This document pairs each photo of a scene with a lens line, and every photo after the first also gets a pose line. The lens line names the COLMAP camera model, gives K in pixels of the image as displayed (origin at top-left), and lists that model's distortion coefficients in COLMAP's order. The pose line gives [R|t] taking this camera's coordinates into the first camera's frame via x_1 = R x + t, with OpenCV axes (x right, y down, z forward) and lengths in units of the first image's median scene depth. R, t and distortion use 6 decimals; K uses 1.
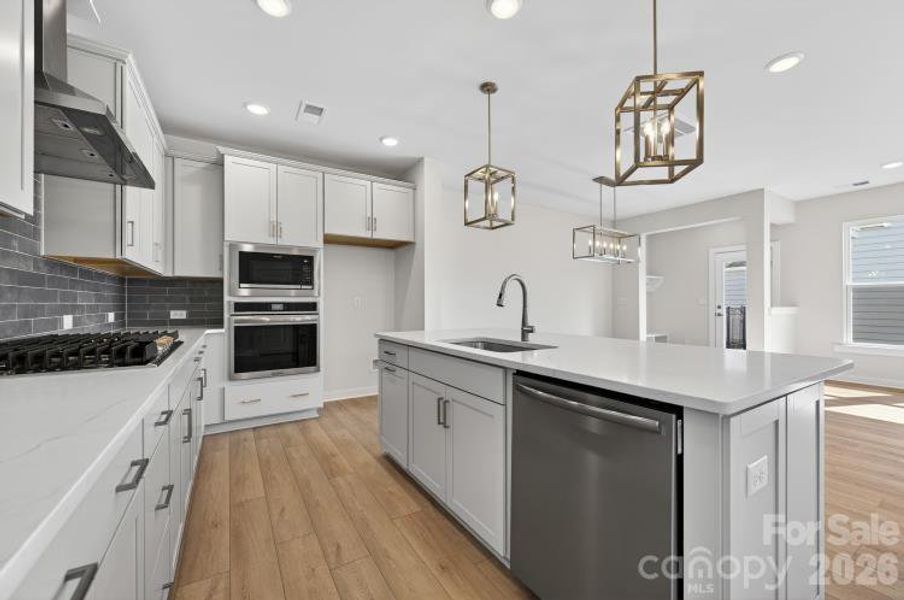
lens RADIAL K [[358.3, 0, 446.8], [0, 358.3, 303.3], [0, 0, 1]] dist [0.000174, 0.000088]
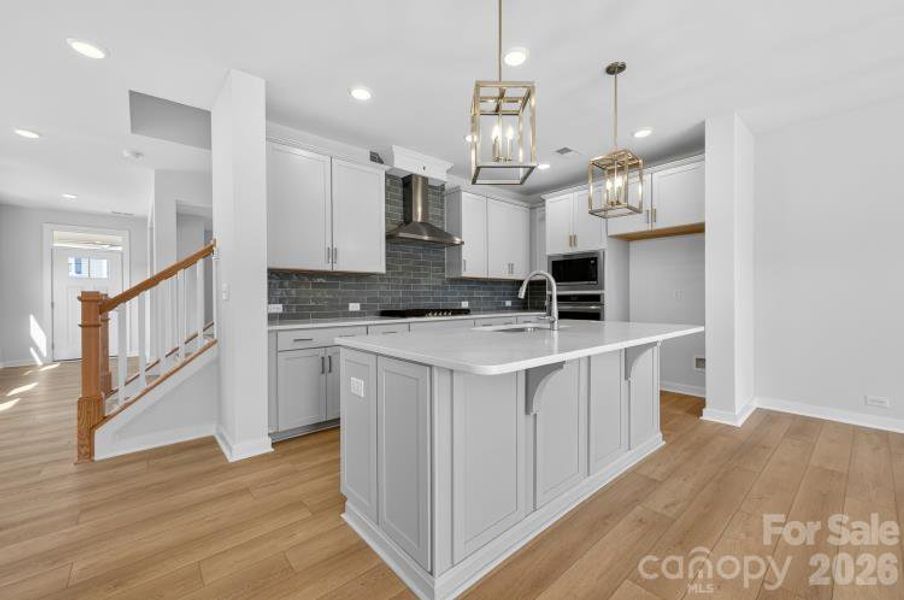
lens RADIAL K [[358.3, 0, 458.4], [0, 358.3, 301.1], [0, 0, 1]] dist [0.000174, 0.000088]
pose [[0.178969, 0.013035, -0.983768, 0.792303], [0.012086, 0.999808, 0.015446, -0.006756], [0.983781, -0.014654, 0.178777, 0.344525]]
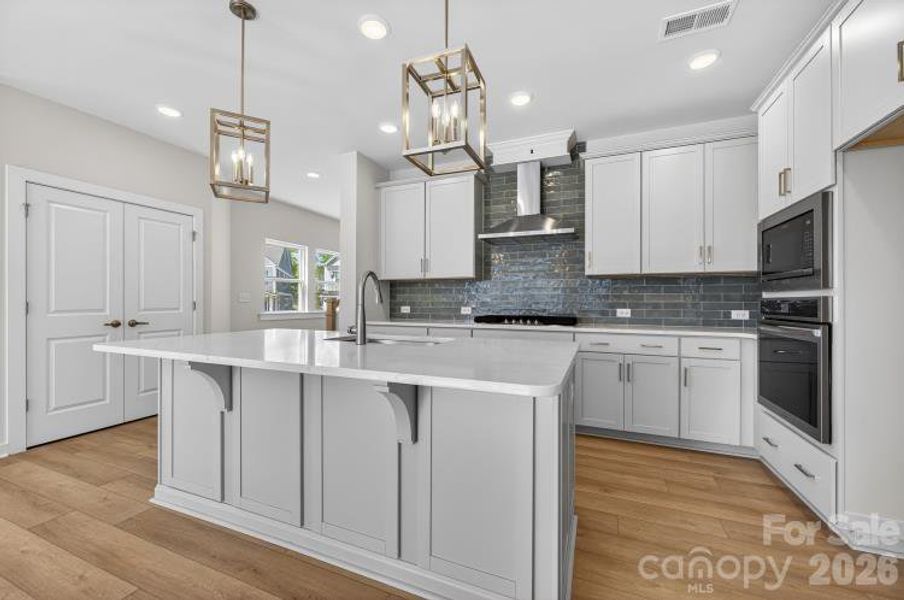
lens RADIAL K [[358.3, 0, 457.7], [0, 358.3, 300.6], [0, 0, 1]] dist [0.000174, 0.000088]
pose [[-0.795363, -0.000639, -0.606133, 0.363419], [0.002968, 0.999983, -0.004949, -0.001620], [0.606127, -0.005735, -0.795348, 1.184478]]
